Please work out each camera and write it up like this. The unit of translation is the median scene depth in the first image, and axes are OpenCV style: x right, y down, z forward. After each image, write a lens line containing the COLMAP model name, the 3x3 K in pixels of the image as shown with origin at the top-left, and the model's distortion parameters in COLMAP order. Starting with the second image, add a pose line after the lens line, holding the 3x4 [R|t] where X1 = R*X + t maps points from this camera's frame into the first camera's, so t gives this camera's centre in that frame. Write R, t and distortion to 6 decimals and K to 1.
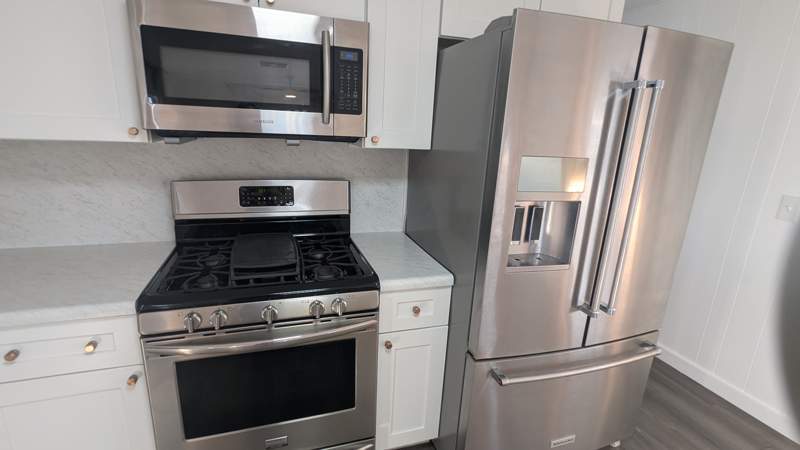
lens RADIAL K [[390.3, 0, 401.8], [0, 390.3, 231.5], [0, 0, 1]] dist [-0.003468, 0.004296]
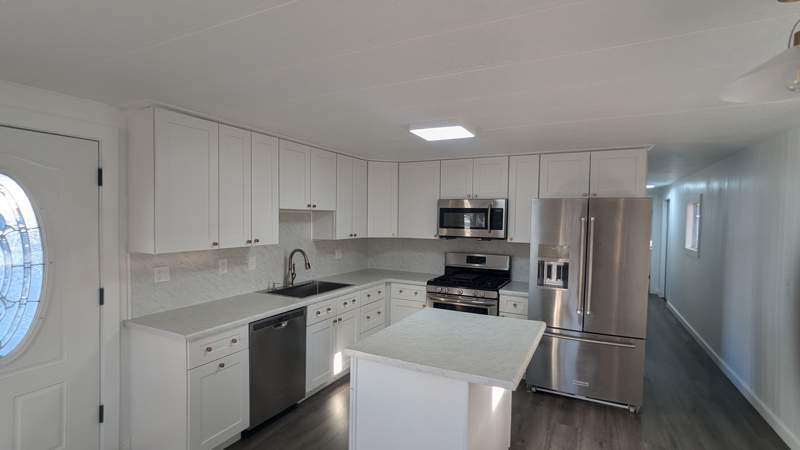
lens RADIAL K [[390.3, 0, 391.6], [0, 390.3, 232.6], [0, 0, 1]] dist [-0.003468, 0.004296]
pose [[0.693710, -0.008754, -0.720202, 1.392050], [-0.170585, 0.969480, -0.176093, 0.351022], [0.699763, 0.245013, 0.671045, -1.447346]]
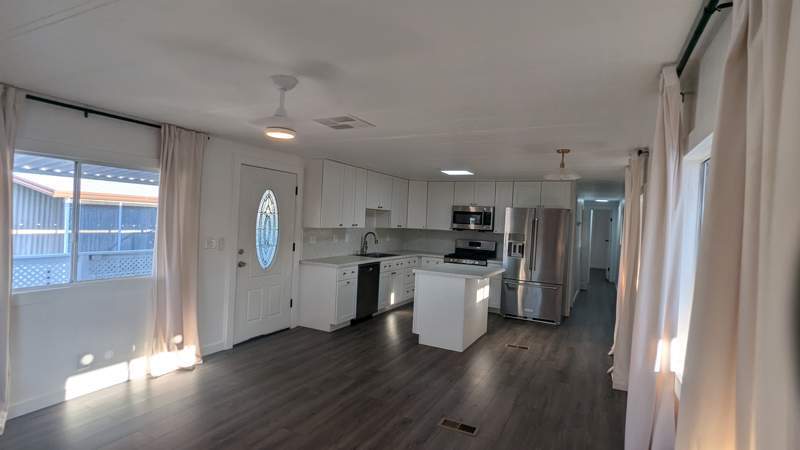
lens RADIAL K [[390.3, 0, 403.1], [0, 390.3, 221.5], [0, 0, 1]] dist [-0.003468, 0.004296]
pose [[0.698042, -0.010359, -0.715982, 2.568789], [-0.201529, 0.956635, -0.210321, 0.864966], [0.687113, 0.291104, 0.665684, -2.896342]]
